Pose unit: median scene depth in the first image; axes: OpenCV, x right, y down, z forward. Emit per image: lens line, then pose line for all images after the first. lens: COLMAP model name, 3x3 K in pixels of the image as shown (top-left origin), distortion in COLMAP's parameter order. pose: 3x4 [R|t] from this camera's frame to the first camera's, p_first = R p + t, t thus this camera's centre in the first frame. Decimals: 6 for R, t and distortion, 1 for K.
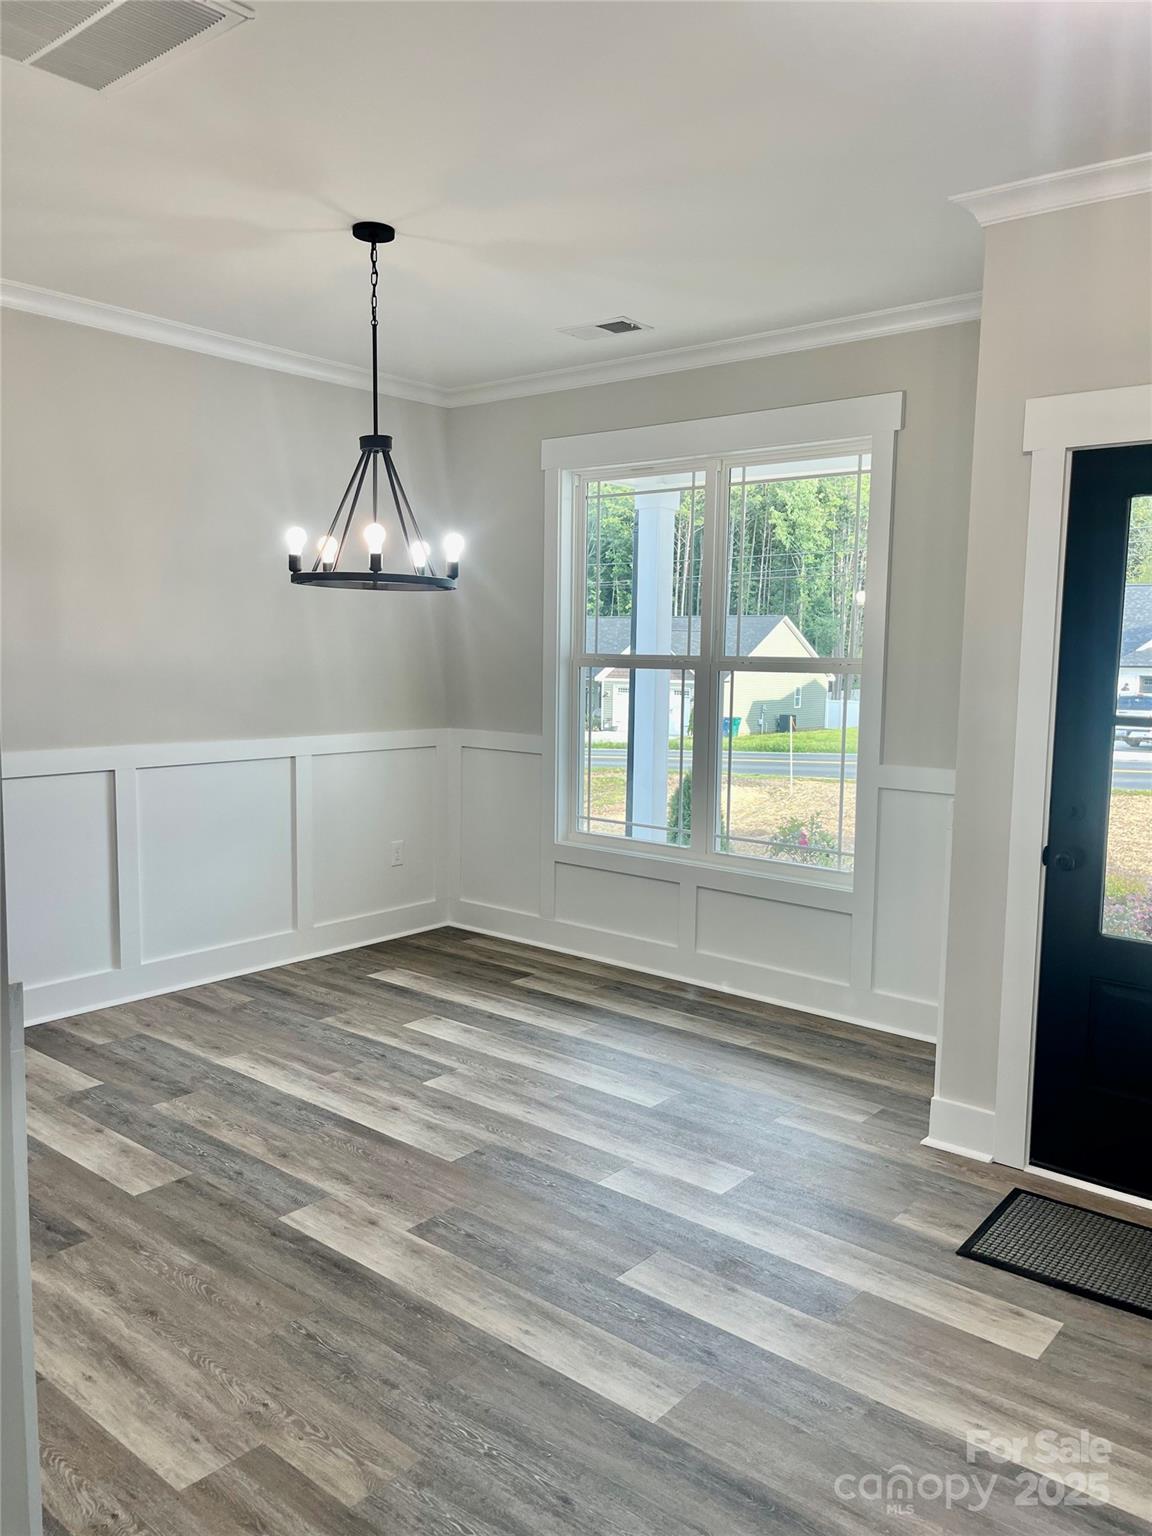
lens RADIAL K [[1159.4, 0, 585.1], [0, 1159.4, 765.1], [0, 0, 1]] dist [0.064480, -0.073620]
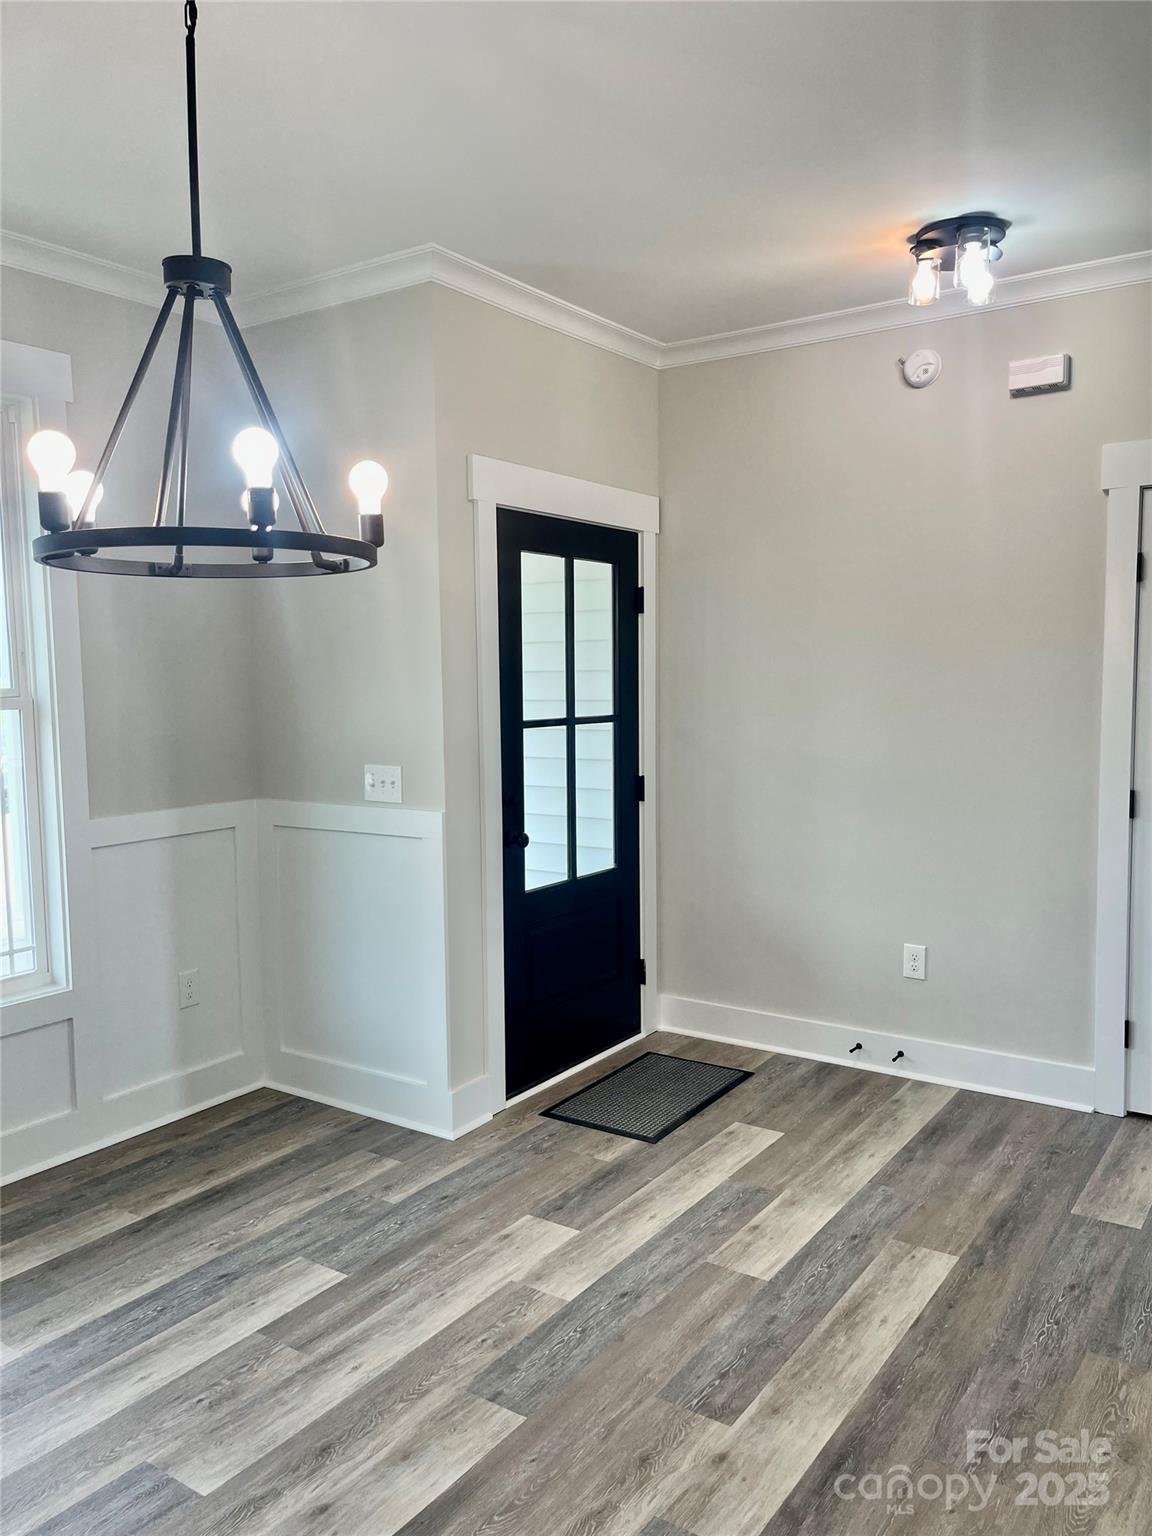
lens RADIAL K [[1159.4, 0, 591.8], [0, 1159.4, 772.7], [0, 0, 1]] dist [0.064480, -0.073620]
pose [[-0.104064, -0.094227, 0.990097, -0.828823], [0.106368, 0.988738, 0.105277, -0.113147], [-0.988866, 0.116271, -0.092869, 1.060102]]
